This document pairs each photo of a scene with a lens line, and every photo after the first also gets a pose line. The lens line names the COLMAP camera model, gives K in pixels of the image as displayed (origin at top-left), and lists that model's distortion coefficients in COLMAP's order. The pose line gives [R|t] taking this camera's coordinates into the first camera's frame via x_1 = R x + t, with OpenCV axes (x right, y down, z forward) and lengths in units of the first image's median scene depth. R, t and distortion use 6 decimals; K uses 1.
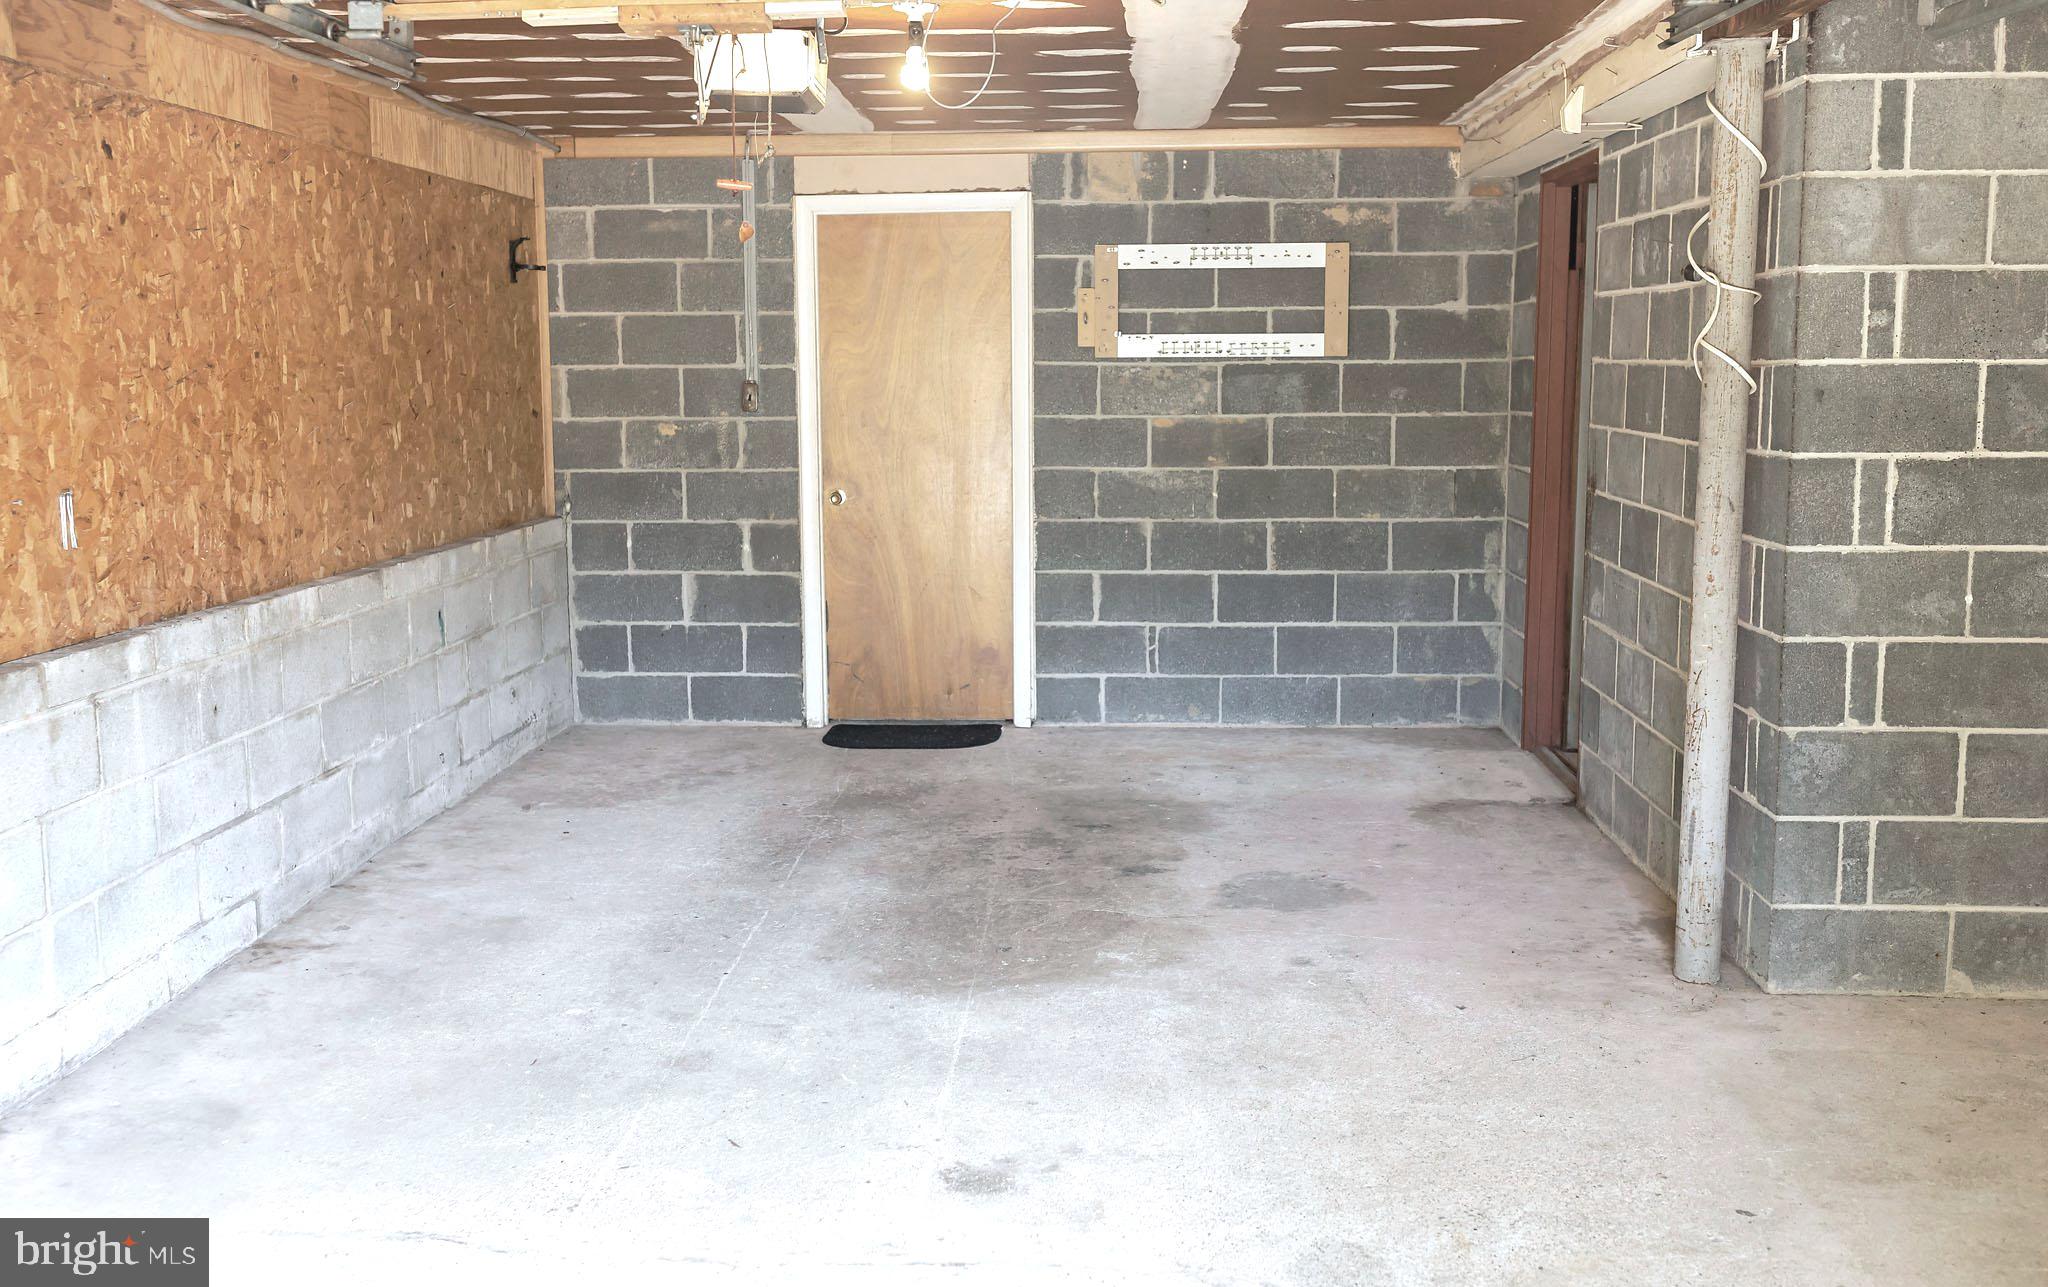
lens RADIAL K [[2094.6, 0, 1024.0], [0, 2094.6, 643.5], [0, 0, 1]] dist [0.013101, 0.018725]
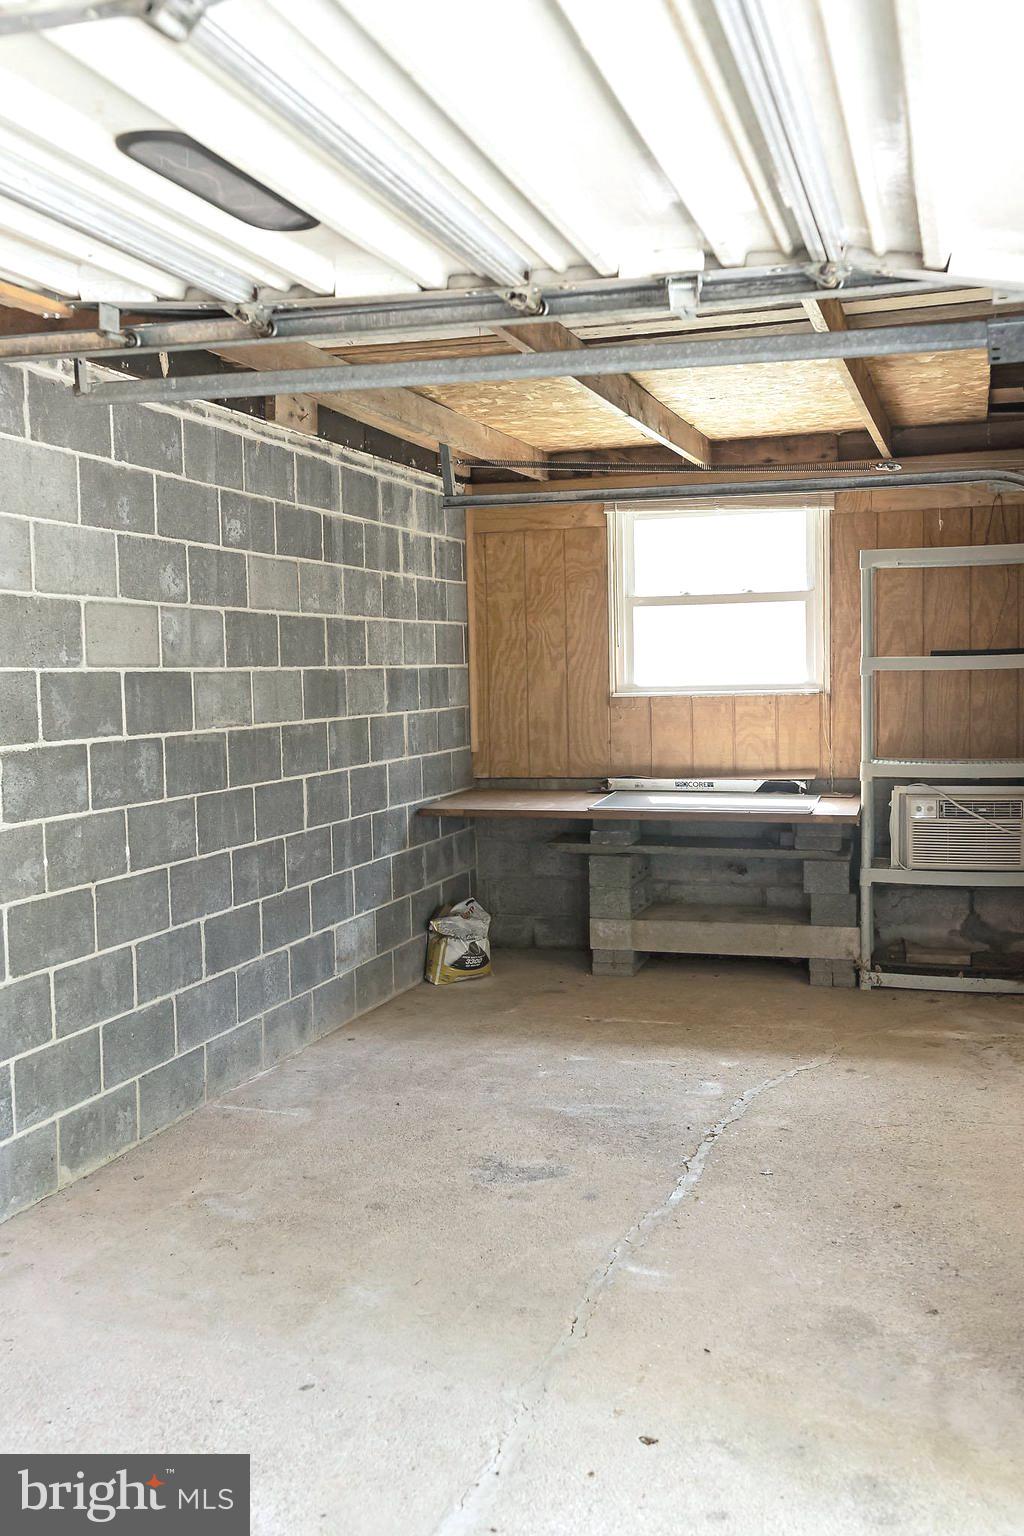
lens RADIAL K [[1489.9, 0, 512.0], [0, 1489.9, 768.0], [0, 0, 1]] dist [0.003888, 0.001950]
pose [[0.236831, -0.066287, 0.969287, -0.326465], [0.157640, 0.987071, 0.028986, -0.057880], [-0.958677, 0.145934, 0.244218, 0.521210]]
